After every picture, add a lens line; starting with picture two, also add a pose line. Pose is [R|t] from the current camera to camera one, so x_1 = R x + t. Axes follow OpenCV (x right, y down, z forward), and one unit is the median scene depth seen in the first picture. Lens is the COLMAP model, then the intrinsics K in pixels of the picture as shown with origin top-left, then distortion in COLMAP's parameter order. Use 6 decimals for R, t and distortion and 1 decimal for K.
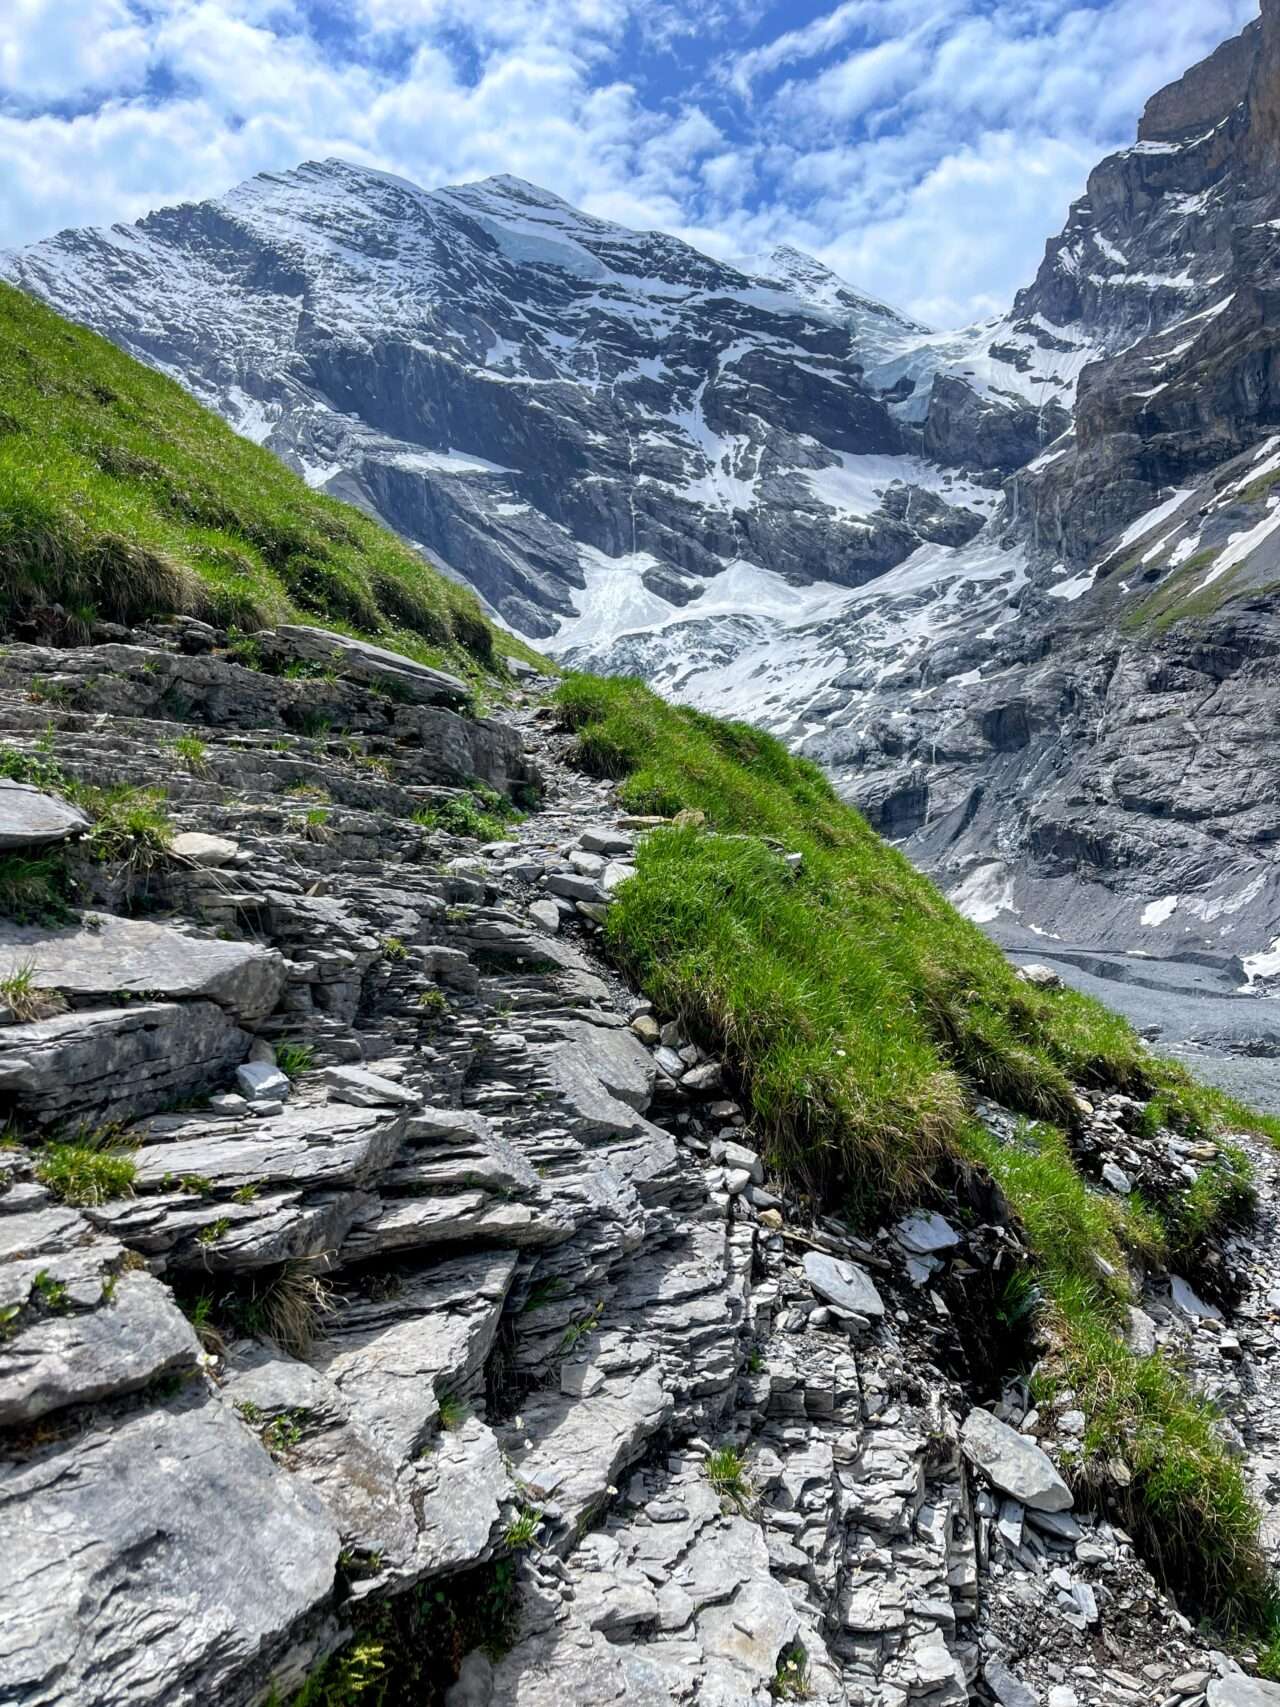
lens RADIAL K [[1306.9, 0, 641.5], [0, 1306.9, 850.6], [0, 0, 1]] dist [0.051780, -0.077958]
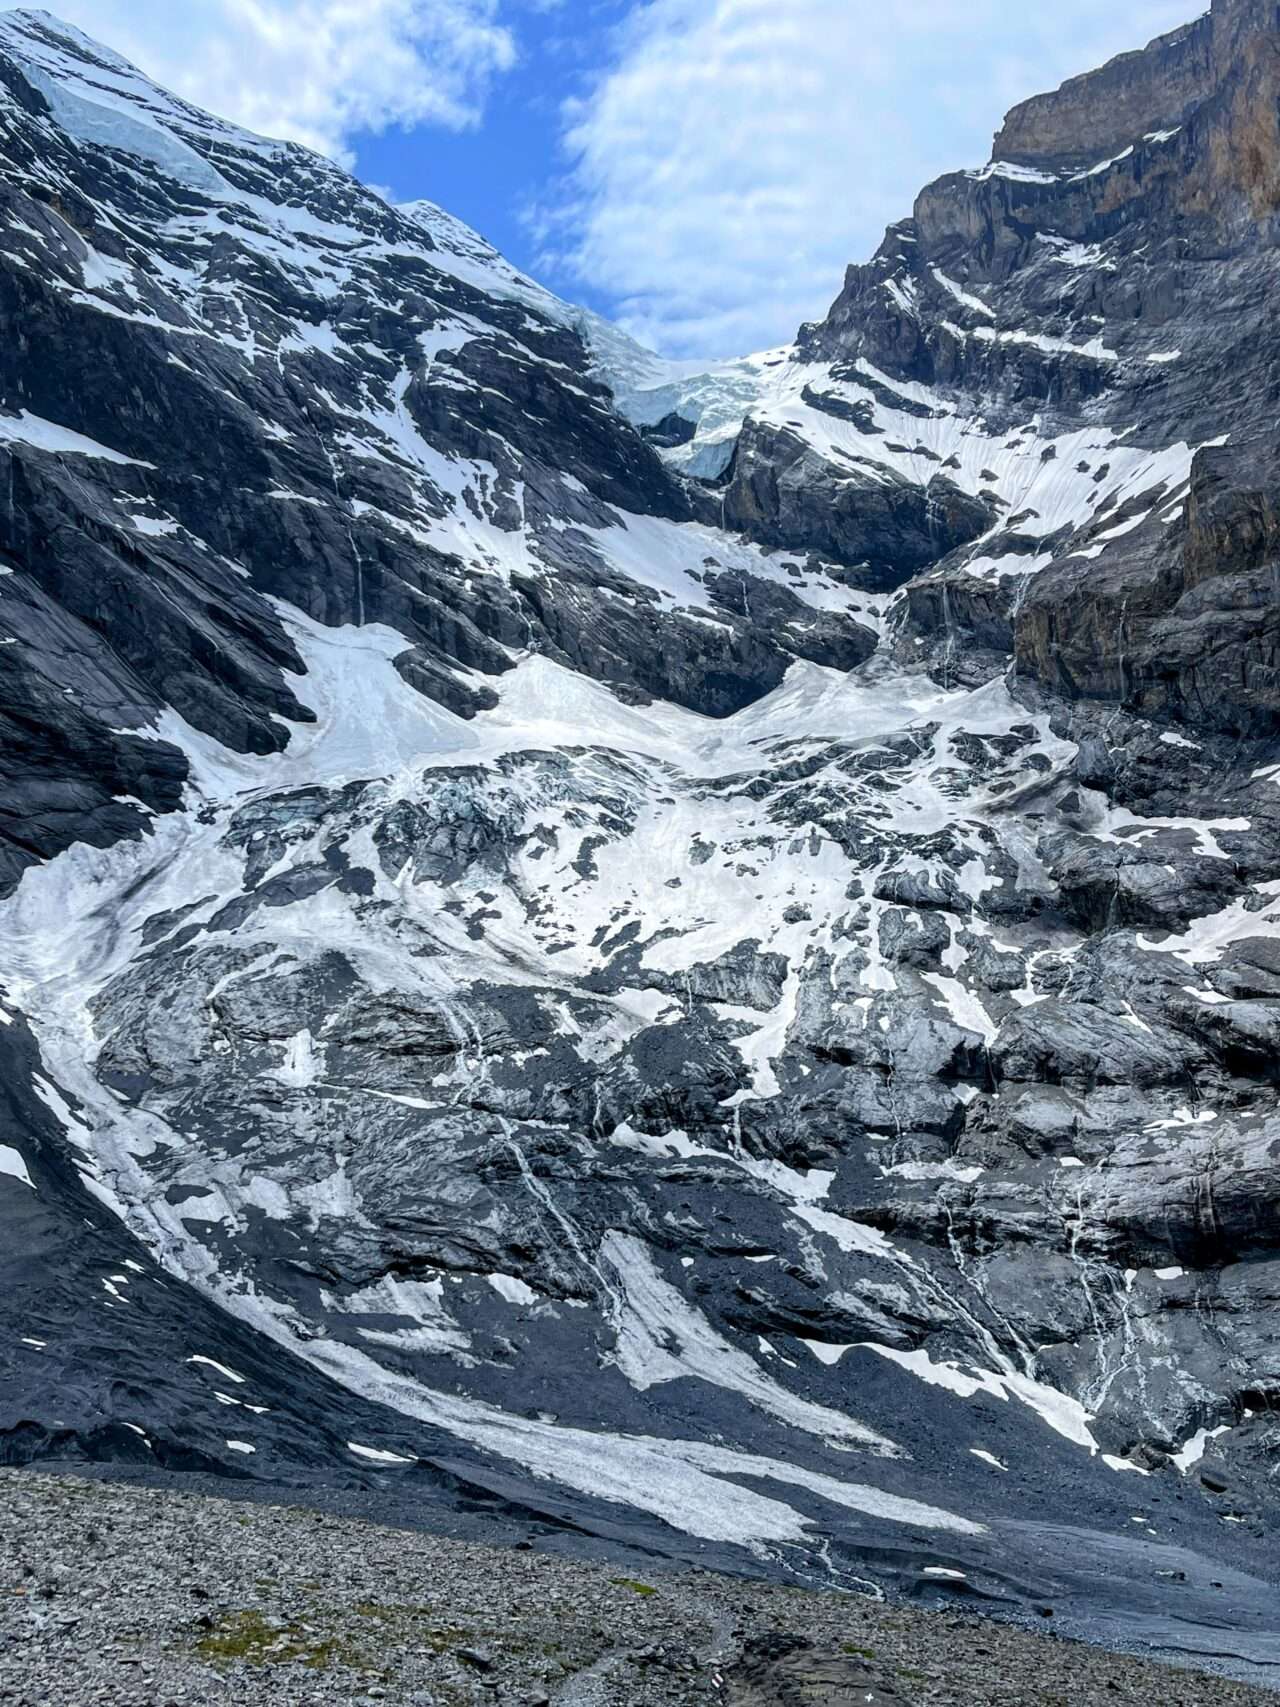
lens RADIAL K [[1756.9, 0, 650.2], [0, 1756.9, 856.1], [0, 0, 1]] dist [0.013856, 0.000000]
pose [[0.931986, 0.067869, 0.356084, -0.146810], [-0.035149, 0.994607, -0.097576, -0.036627], [-0.360786, 0.078424, 0.929346, 0.167819]]
